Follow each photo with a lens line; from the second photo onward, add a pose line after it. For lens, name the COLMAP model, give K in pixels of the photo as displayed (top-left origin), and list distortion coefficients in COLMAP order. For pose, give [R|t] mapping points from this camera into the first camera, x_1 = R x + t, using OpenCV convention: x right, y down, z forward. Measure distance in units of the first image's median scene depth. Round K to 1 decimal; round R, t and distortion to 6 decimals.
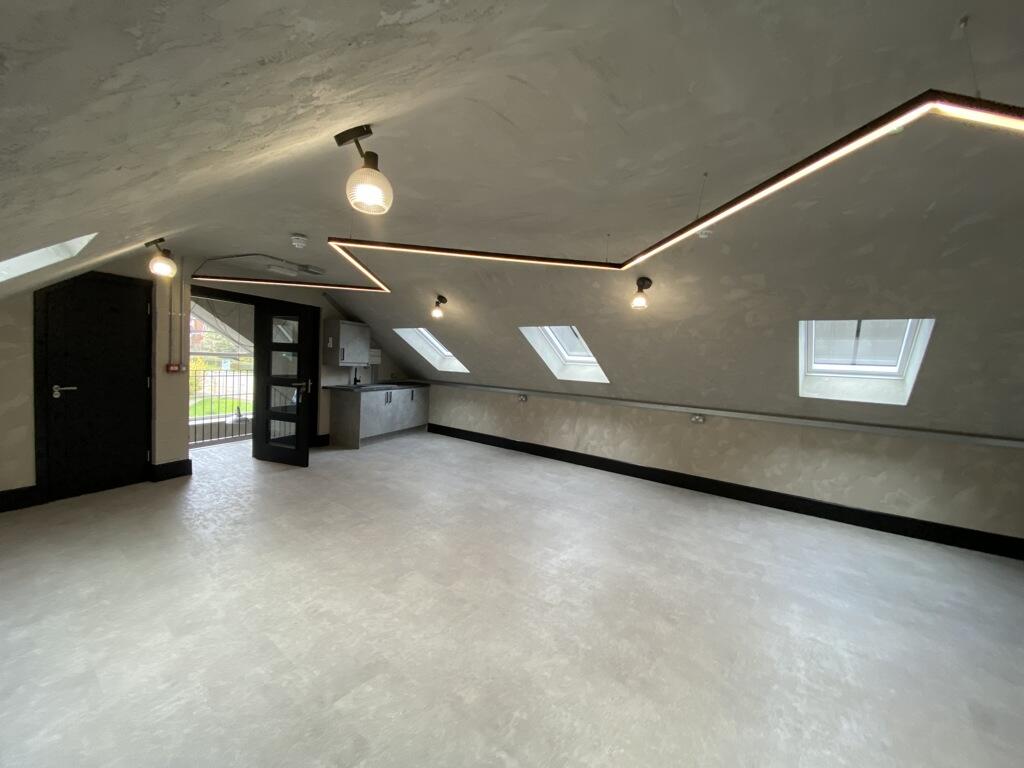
lens RADIAL K [[402.4, 0, 526.8], [0, 402.4, 386.3], [0, 0, 1]] dist [0.000459, -0.000028]
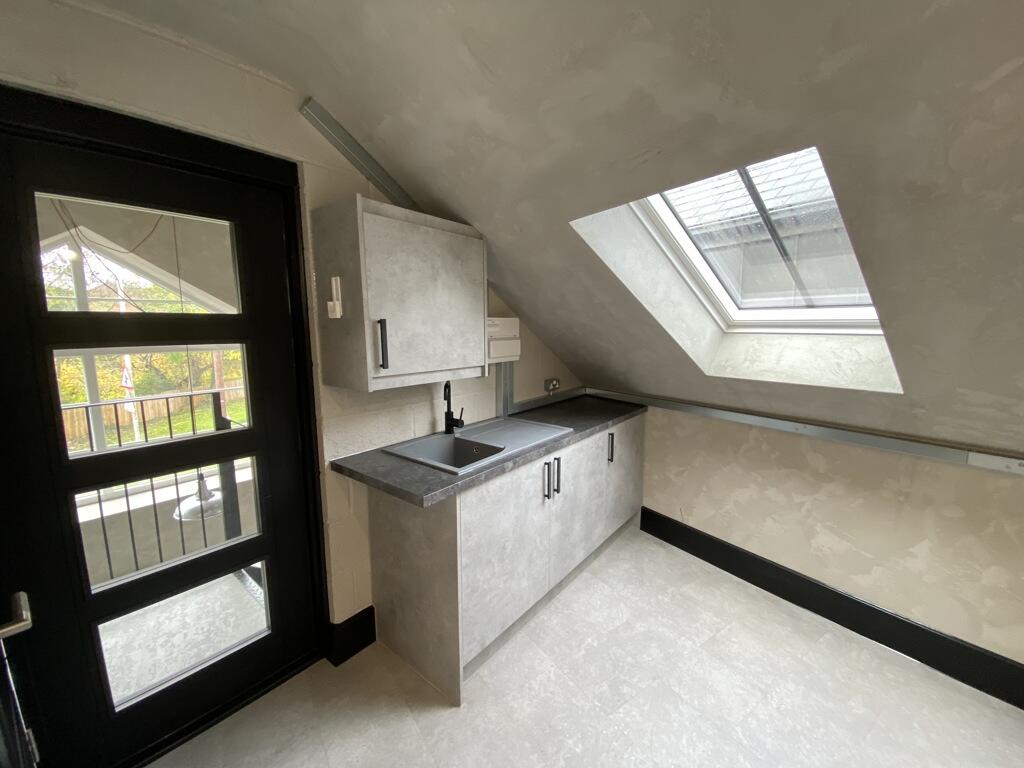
lens RADIAL K [[402.4, 0, 526.8], [0, 402.4, 386.3], [0, 0, 1]] dist [0.000459, -0.000028]
pose [[0.953352, -0.011838, -0.301628, -0.272216], [0.034856, 0.996864, 0.071045, -0.061678], [0.299841, -0.078244, 0.950775, 0.720308]]
